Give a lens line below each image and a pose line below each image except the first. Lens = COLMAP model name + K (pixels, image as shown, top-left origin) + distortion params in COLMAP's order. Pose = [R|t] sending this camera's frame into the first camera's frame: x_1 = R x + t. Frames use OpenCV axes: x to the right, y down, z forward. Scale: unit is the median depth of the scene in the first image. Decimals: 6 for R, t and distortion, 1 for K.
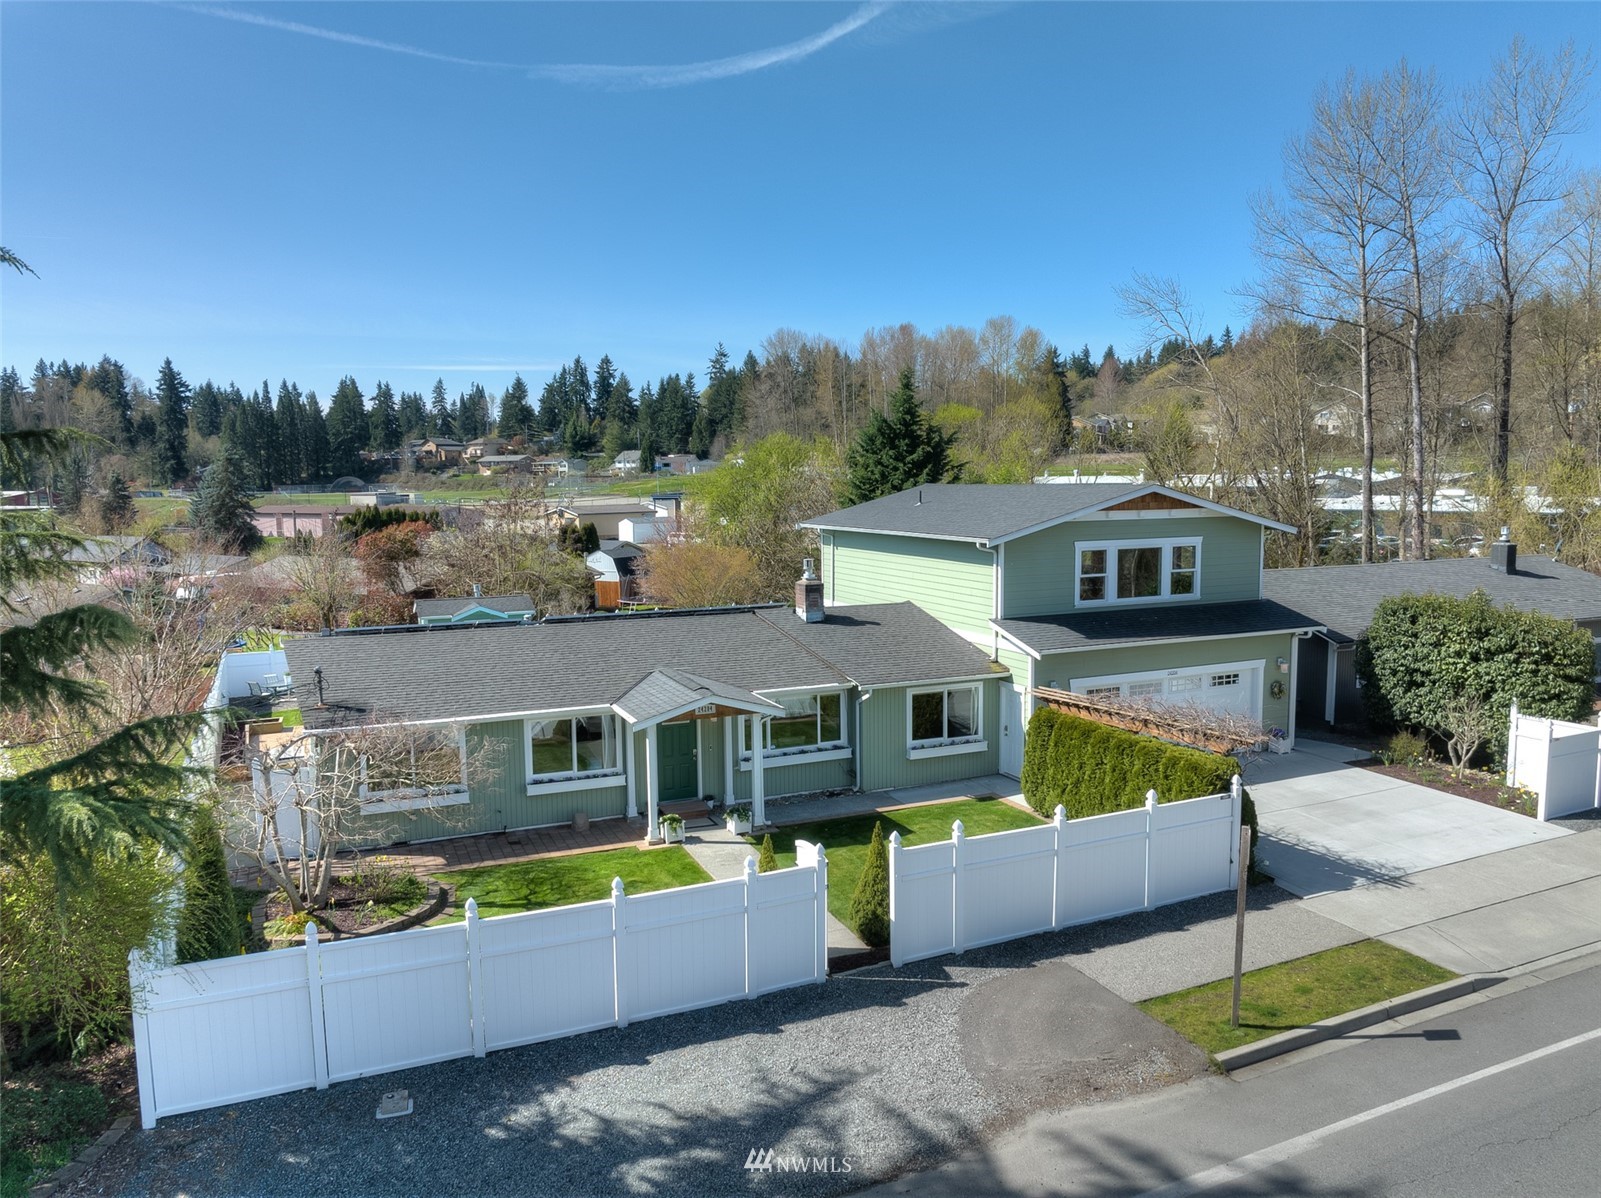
lens RADIAL K [[1126.7, 0, 802.8], [0, 1126.7, 593.6], [0, 0, 1]] dist [-0.040627, 0.011069]
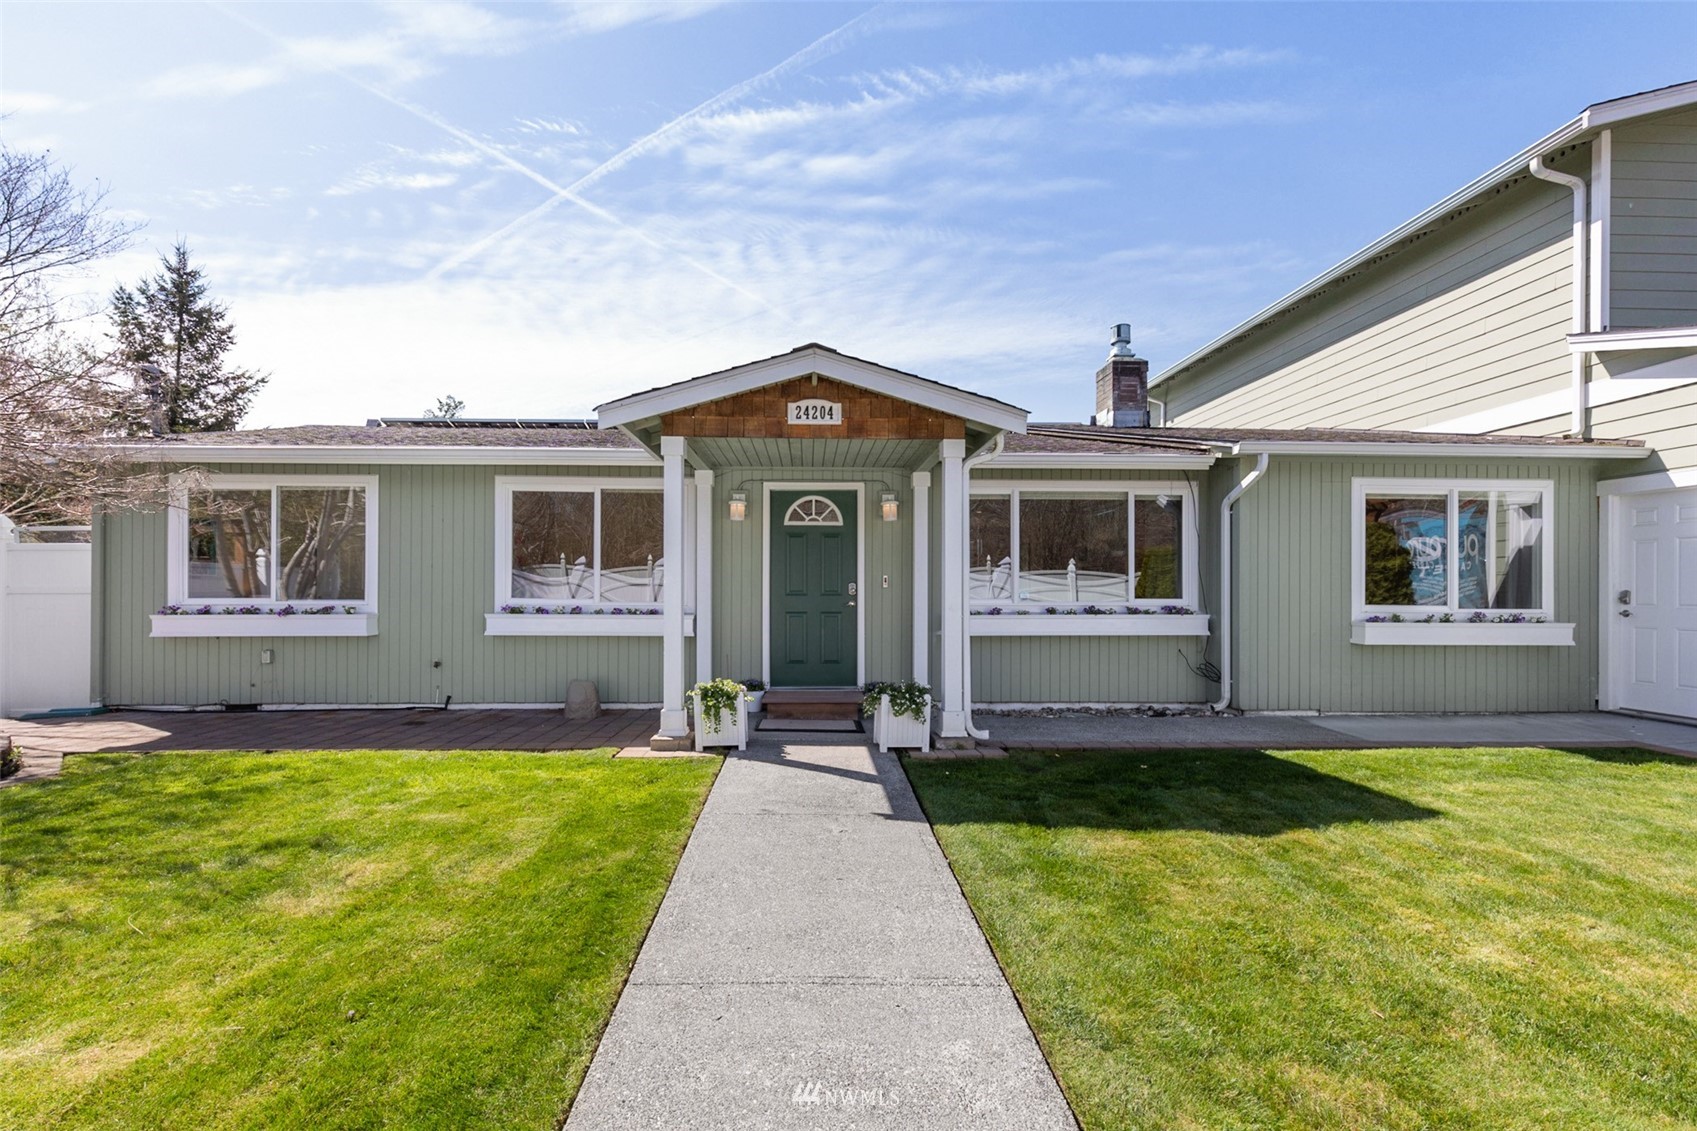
lens RADIAL K [[779.3, 0, 834.1], [0, 779.3, 573.3], [0, 0, 1]] dist [0.015109, -0.000839]
pose [[0.937390, 0.011773, -0.348081, 0.010248], [-0.051971, 0.992967, -0.106375, 0.144547], [0.344381, 0.117805, 0.931410, 0.584605]]
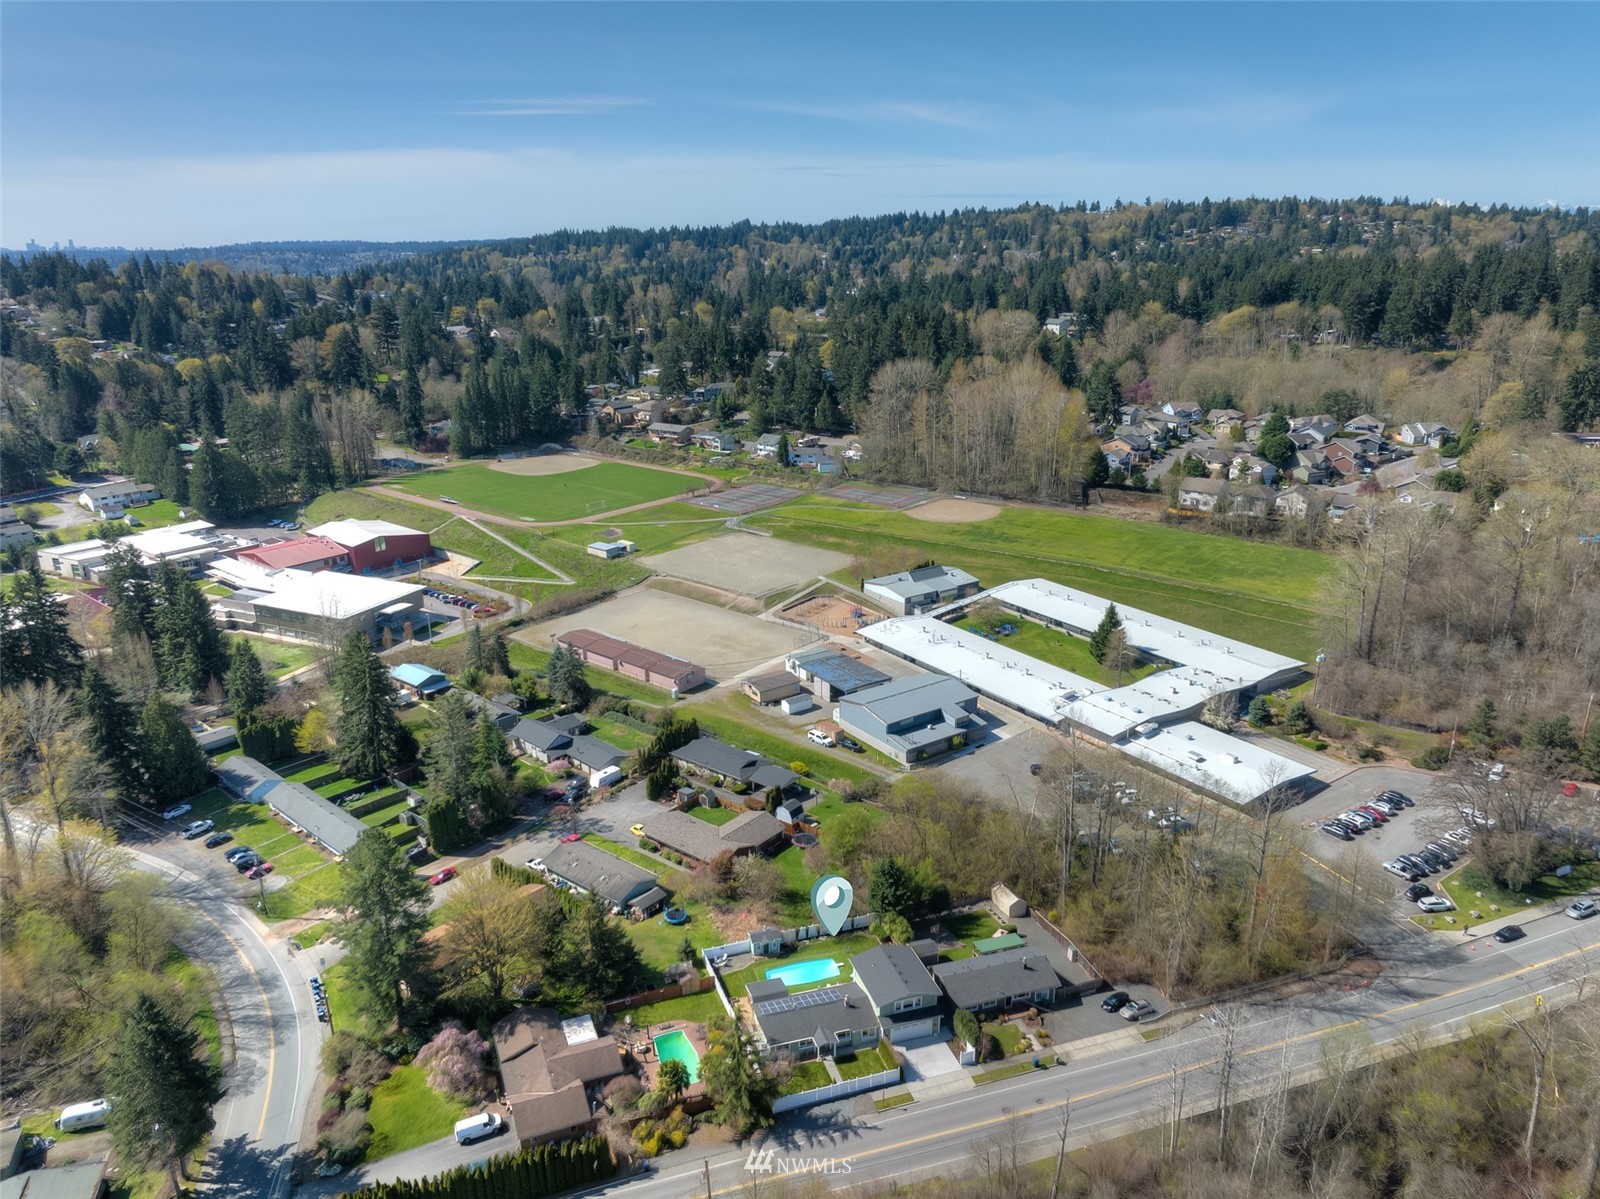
lens RADIAL K [[1126.0, 0, 806.7], [0, 1126.0, 616.6], [0, 0, 1]] dist [-0.040627, 0.011069]
pose [[0.994628, 0.035367, -0.097284, 0.265013], [-0.012351, 0.973655, 0.227690, -2.931993], [0.102774, -0.225265, 0.968862, -3.684033]]
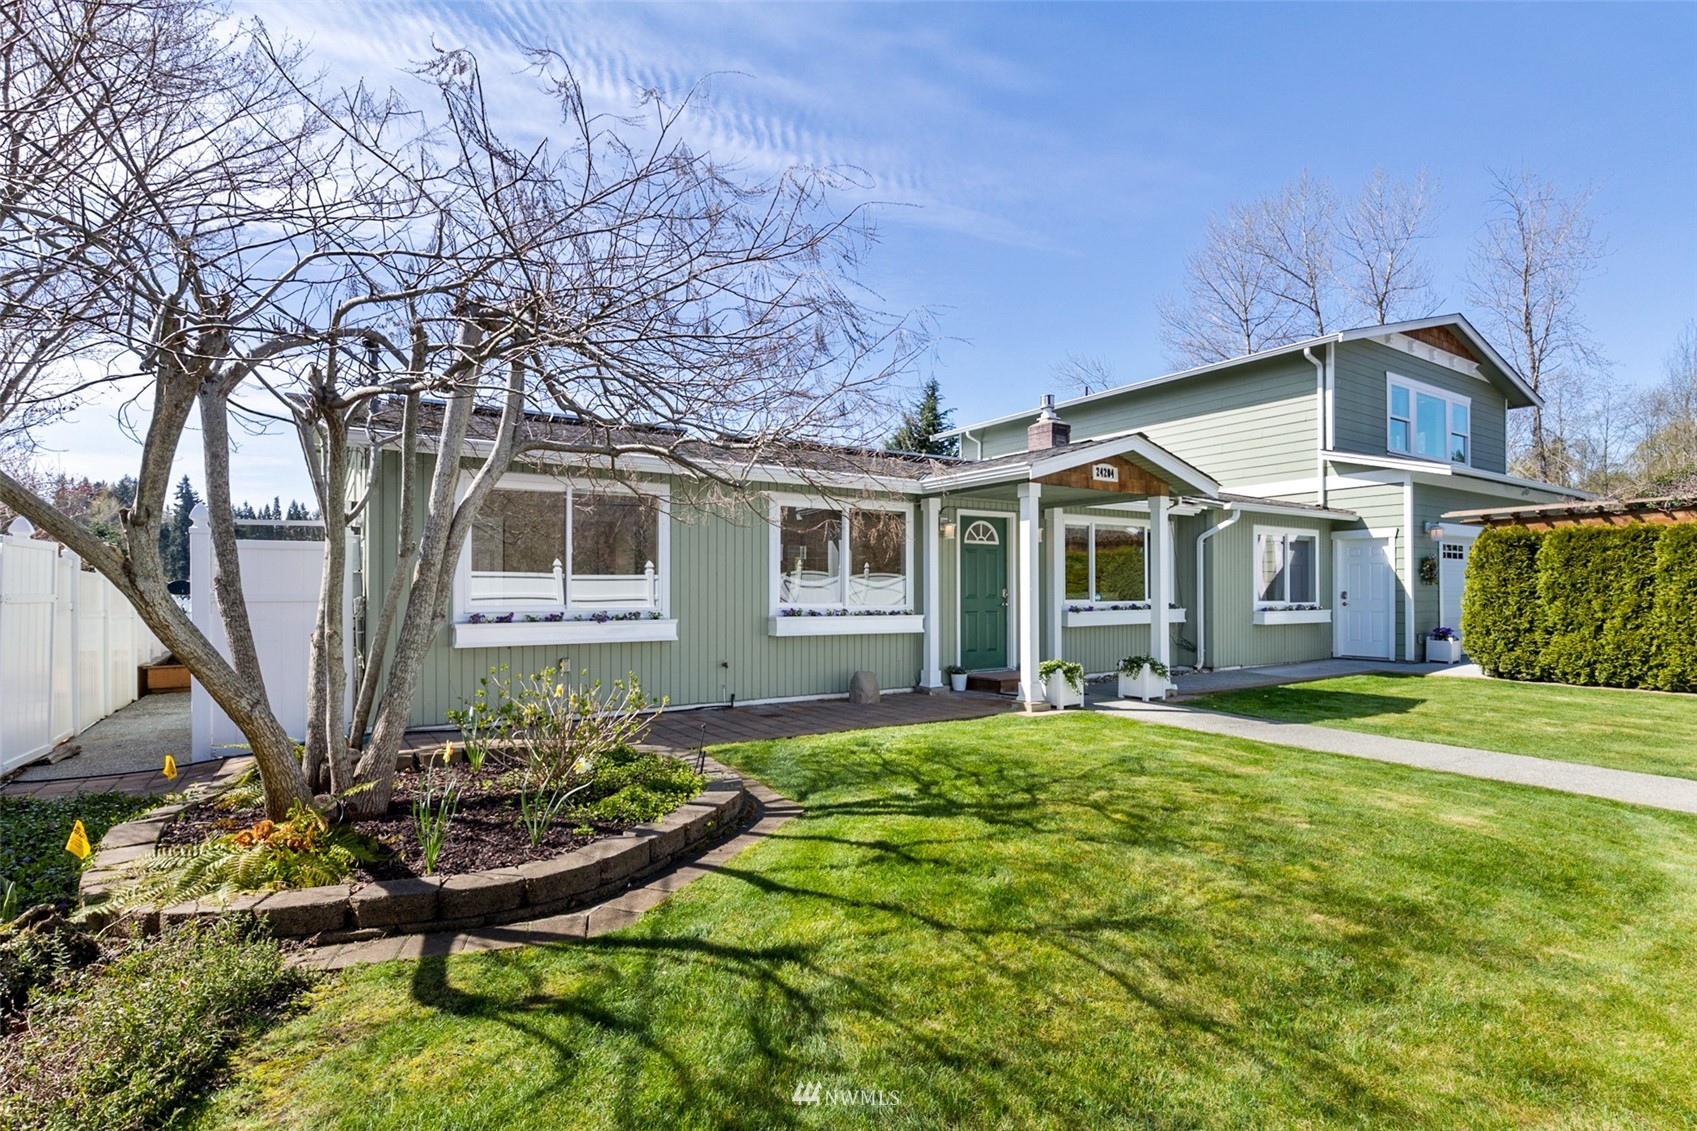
lens RADIAL K [[810.2, 0, 850.3], [0, 810.2, 583.3], [0, 0, 1]] dist [-0.001173, 0.002186]
pose [[0.984739, 0.013326, 0.173526, -0.221595], [0.006959, 0.993251, -0.115771, 0.159264], [-0.173898, 0.115212, 0.978001, 0.484891]]
